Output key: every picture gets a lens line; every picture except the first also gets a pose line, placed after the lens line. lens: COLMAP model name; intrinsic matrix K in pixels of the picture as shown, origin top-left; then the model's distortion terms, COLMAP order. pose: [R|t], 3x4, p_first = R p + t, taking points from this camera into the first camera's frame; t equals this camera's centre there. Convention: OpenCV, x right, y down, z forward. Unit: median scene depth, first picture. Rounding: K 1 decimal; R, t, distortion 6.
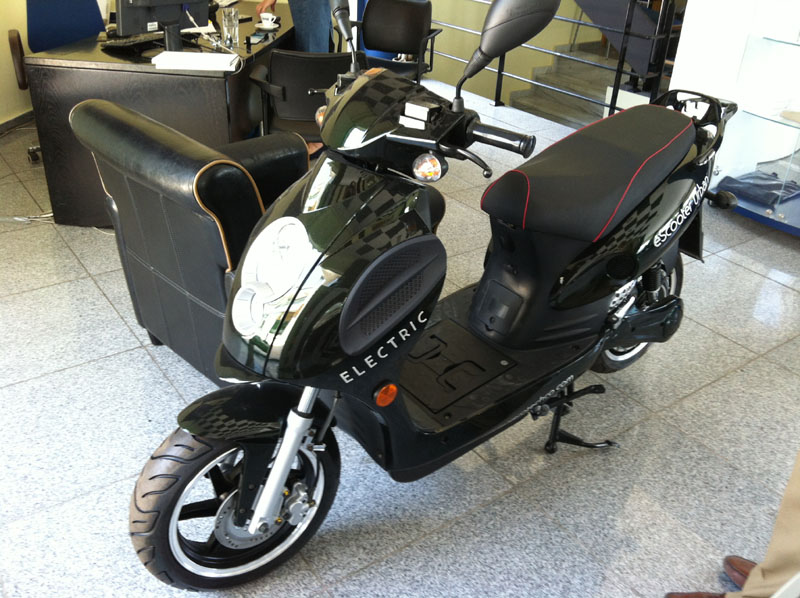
lens RADIAL K [[769.5, 0, 425.0], [0, 769.5, 298.6], [0, 0, 1]] dist [0.005303, -0.010148]
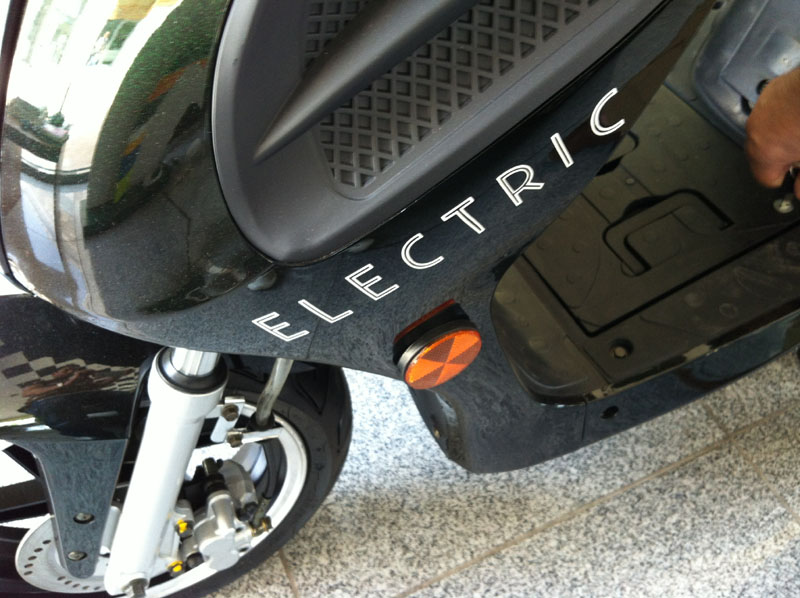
lens RADIAL K [[769.5, 0, 425.0], [0, 769.5, 298.6], [0, 0, 1]] dist [0.005303, -0.010148]
pose [[0.981490, 0.121642, -0.147918, -0.012958], [-0.061065, 0.930837, 0.360296, -0.003005], [0.181515, -0.344594, 0.921036, 0.601744]]
